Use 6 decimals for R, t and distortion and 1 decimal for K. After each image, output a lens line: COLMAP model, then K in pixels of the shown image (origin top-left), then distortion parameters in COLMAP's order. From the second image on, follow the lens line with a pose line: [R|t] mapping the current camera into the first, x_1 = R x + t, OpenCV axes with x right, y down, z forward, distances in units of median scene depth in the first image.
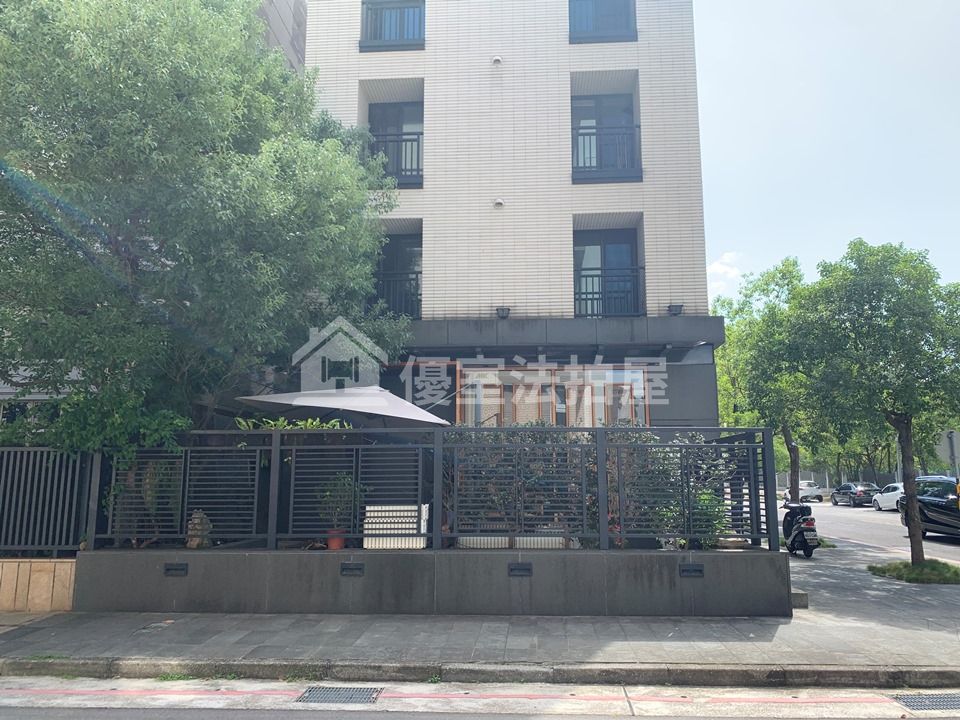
lens RADIAL K [[769.8, 0, 478.9], [0, 769.8, 342.7], [0, 0, 1]] dist [0.134161, -0.222686]
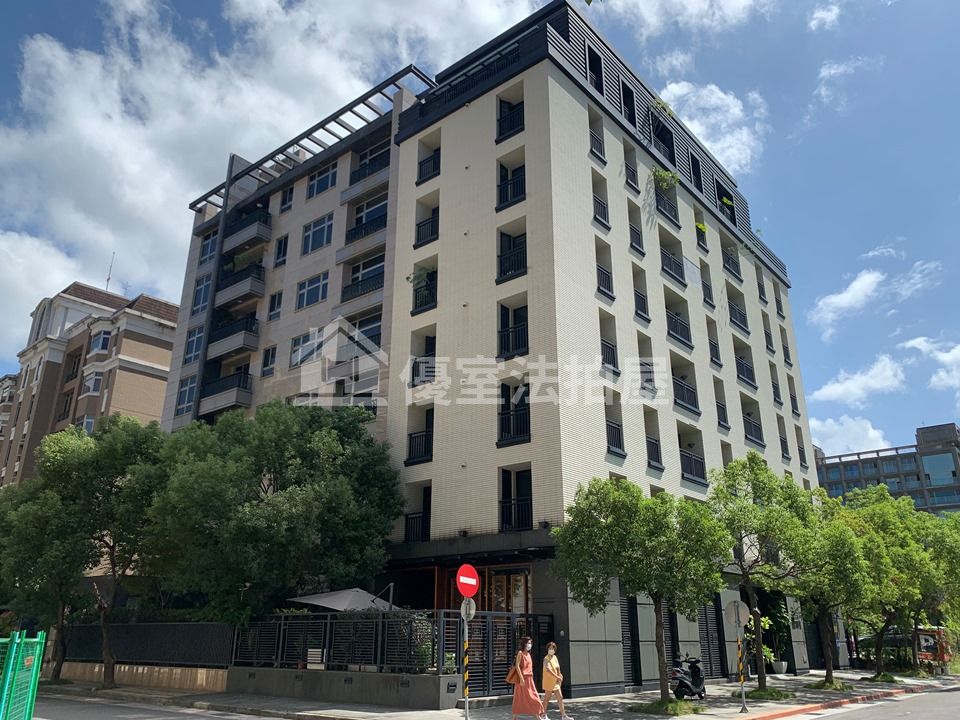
lens RADIAL K [[738.1, 0, 474.4], [0, 738.1, 359.8], [0, 0, 1]] dist [0.035512, -0.062863]
pose [[0.803933, -0.205383, -0.558130, 0.997990], [0.092887, 0.970321, -0.223268, -0.042237], [0.587421, 0.127649, 0.799151, -0.310656]]
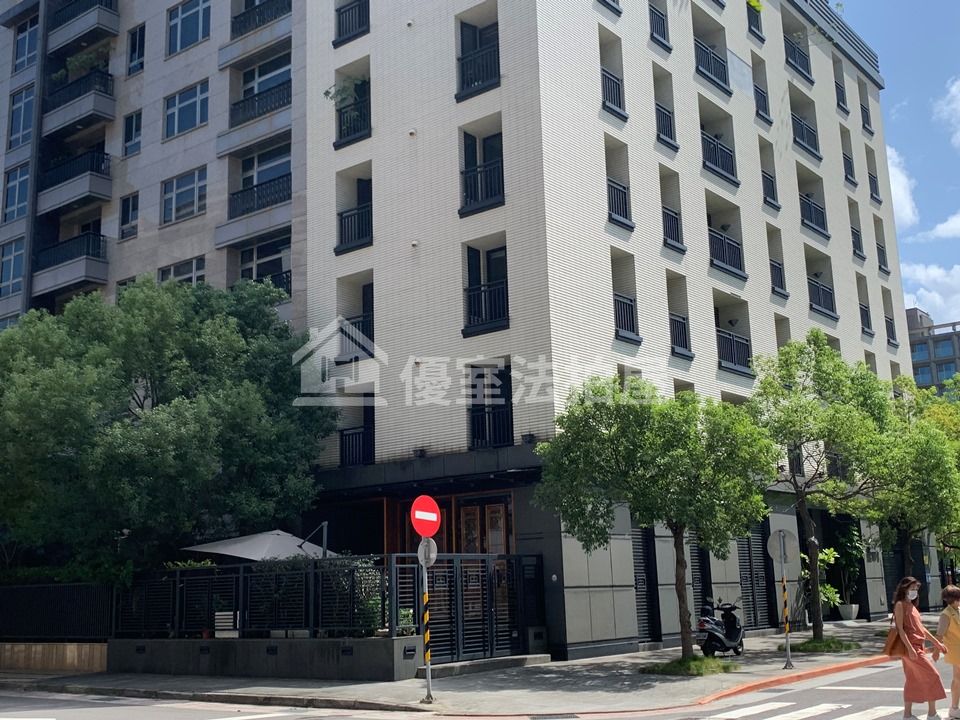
lens RADIAL K [[1068.9, 0, 480.0], [0, 1068.9, 360.0], [0, 0, 1]] dist [0.148133, -0.426163]
pose [[0.822857, -0.143104, -0.549934, 1.043793], [0.124784, 0.989653, -0.070817, -0.050808], [0.554378, -0.010351, 0.832200, -0.359660]]
